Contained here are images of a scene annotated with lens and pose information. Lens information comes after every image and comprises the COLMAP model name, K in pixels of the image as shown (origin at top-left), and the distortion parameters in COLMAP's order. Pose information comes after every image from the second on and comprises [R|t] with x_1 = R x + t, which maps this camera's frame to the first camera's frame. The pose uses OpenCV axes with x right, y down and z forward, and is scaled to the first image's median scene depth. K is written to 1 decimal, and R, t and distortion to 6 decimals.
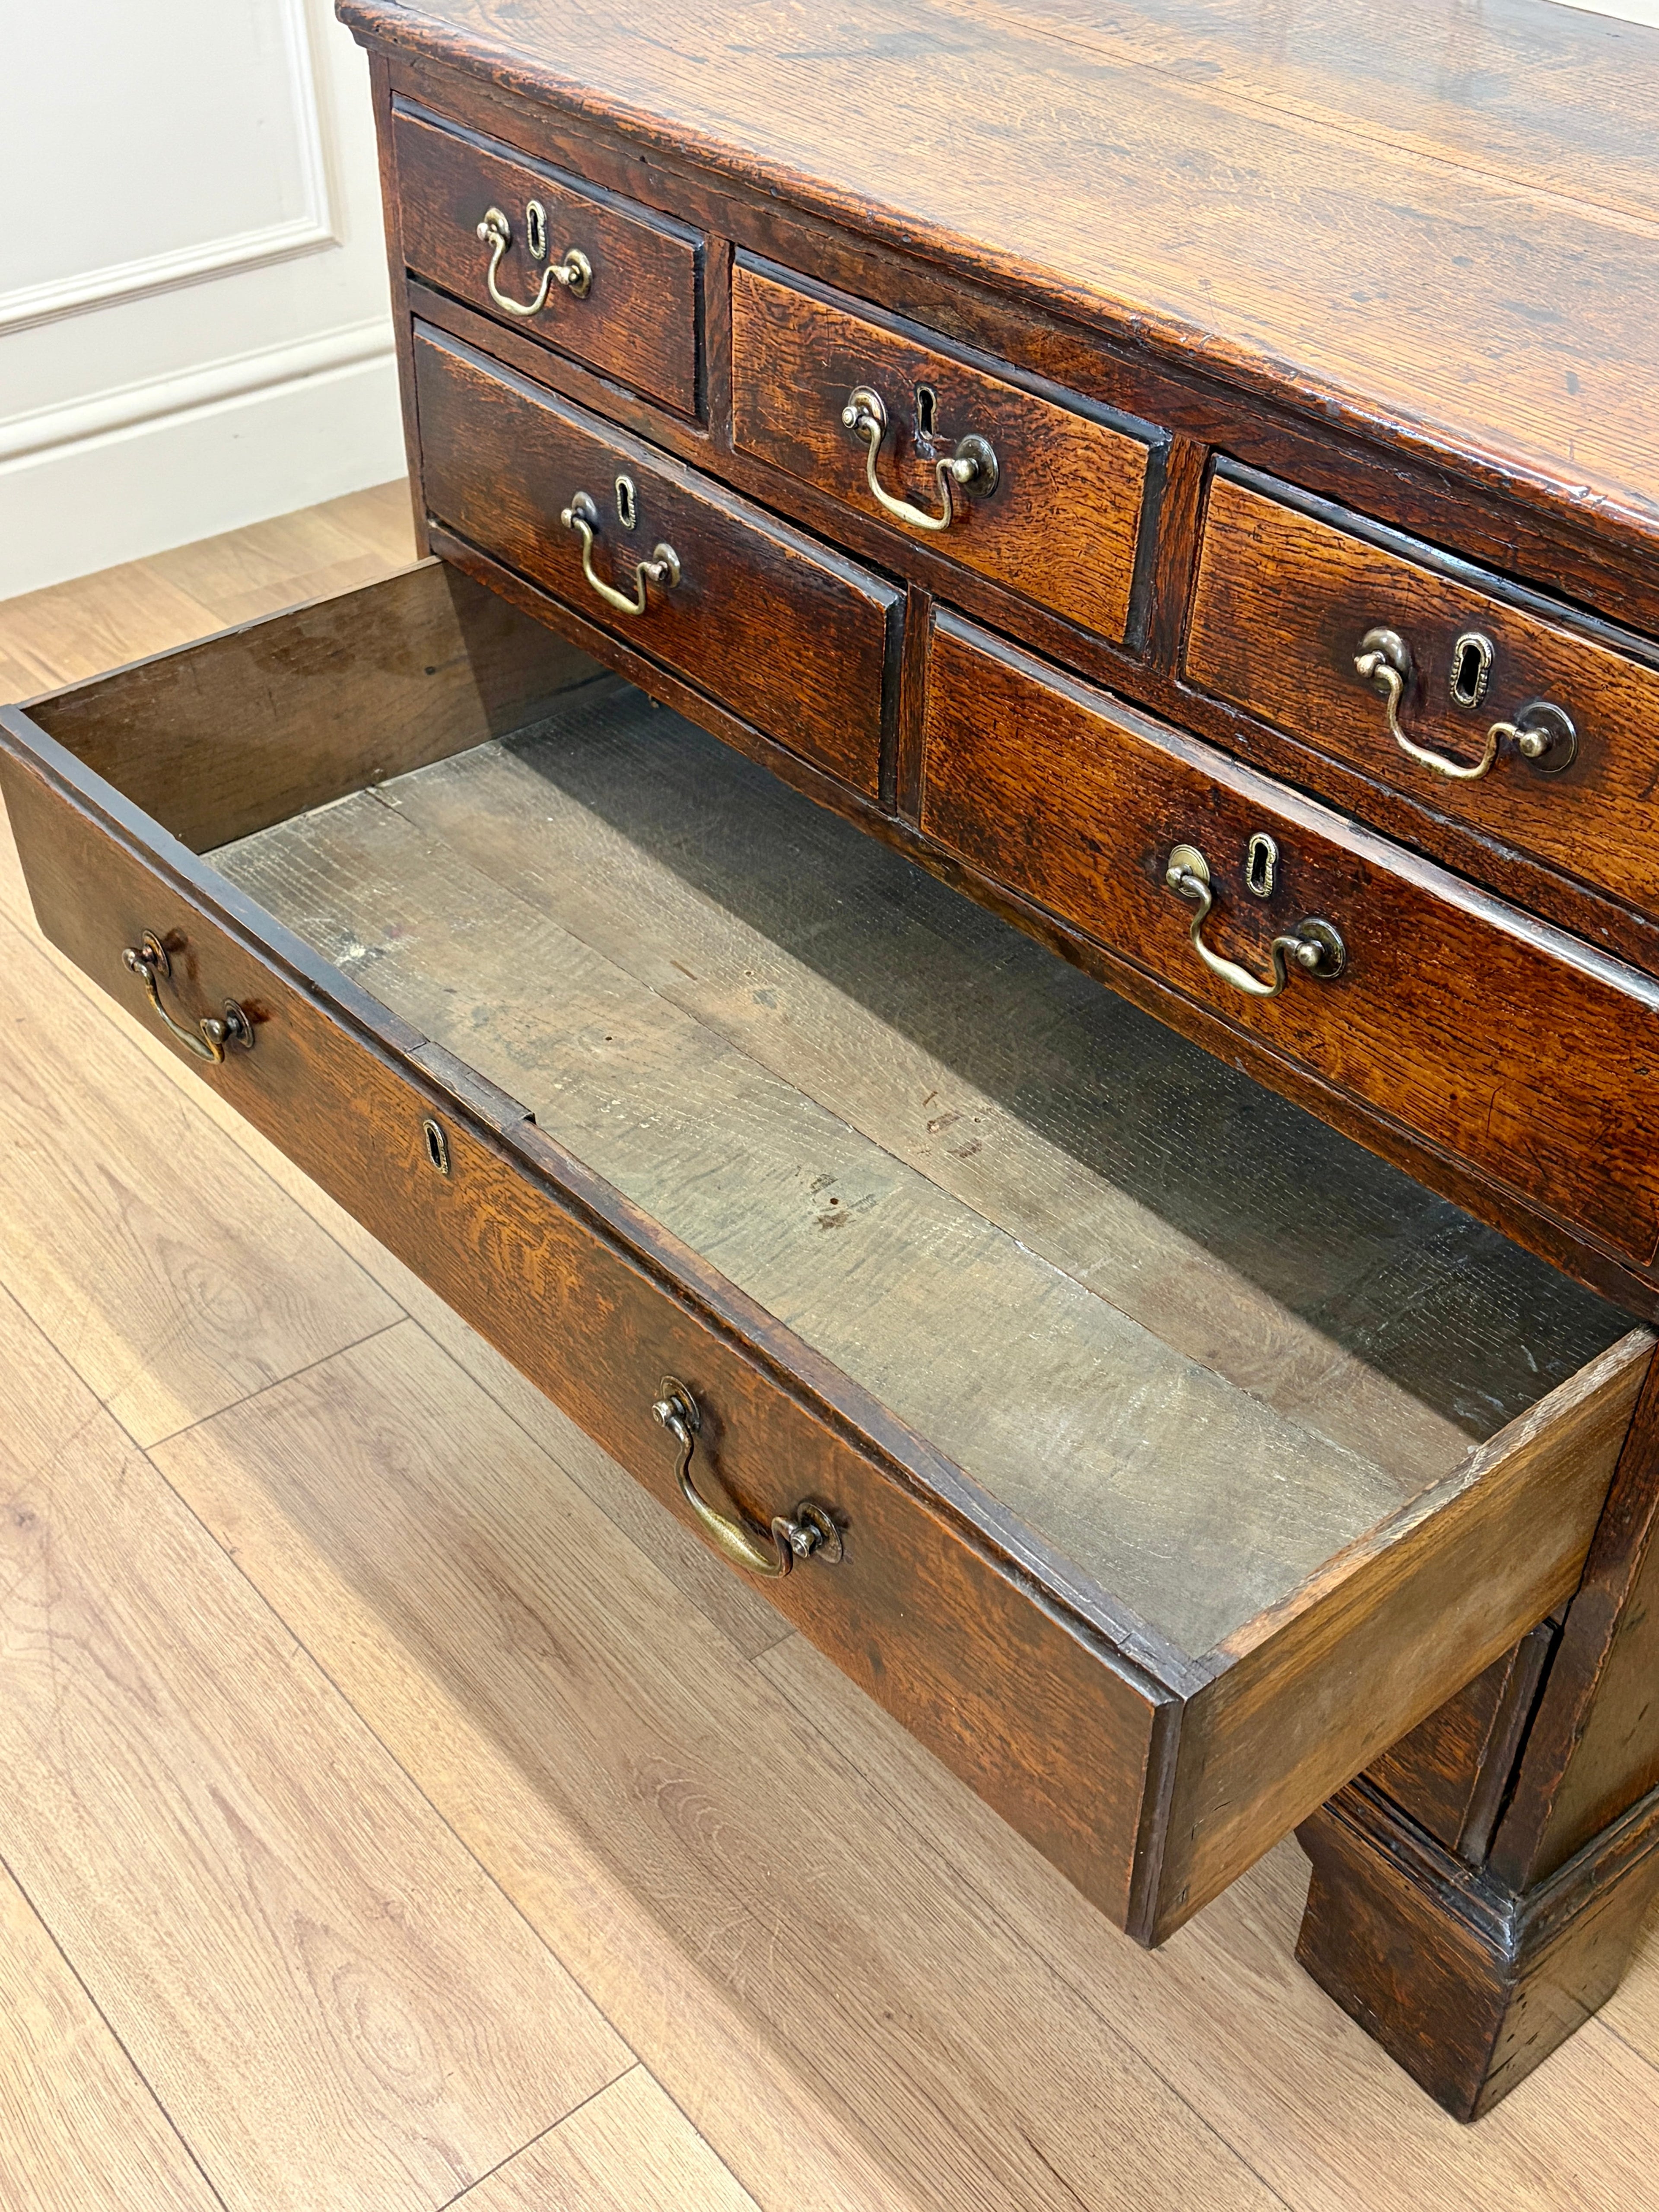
lens RADIAL K [[2403.7, 0, 824.9], [0, 2403.7, 1121.9], [0, 0, 1]] dist [0.168362, -0.553474]
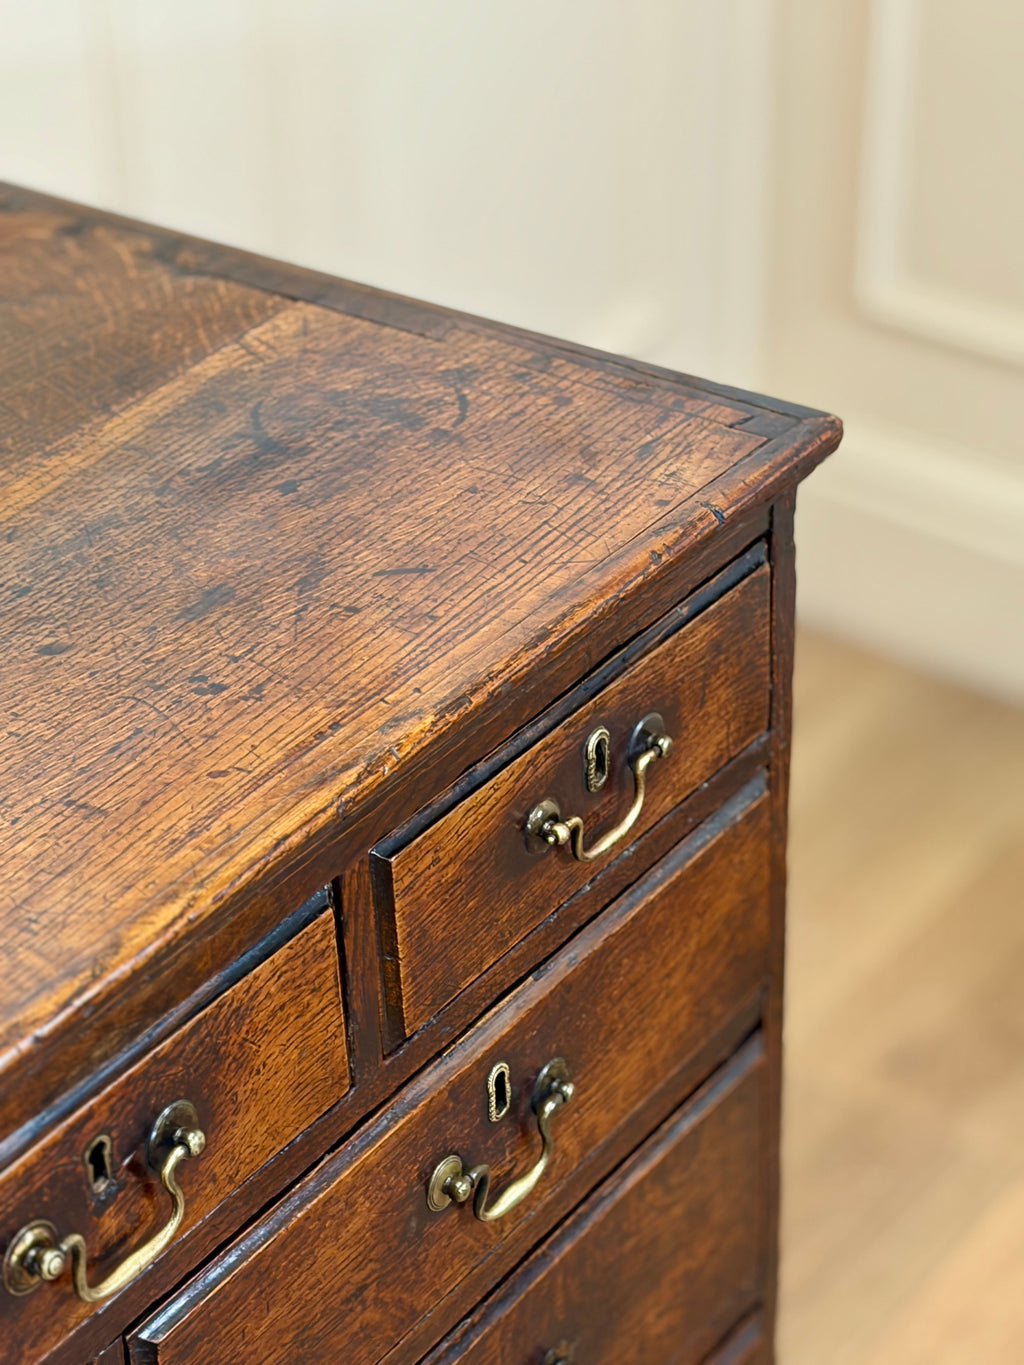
lens RADIAL K [[3279.4, 0, 489.6], [0, 3279.4, 699.5], [0, 0, 1]] dist [0.271826, -1.297948]
pose [[-0.254537, -0.527900, 0.810267, -0.758349], [0.618612, 0.555134, 0.556008, -0.869088], [-0.743324, 0.642766, 0.185263, 0.593895]]
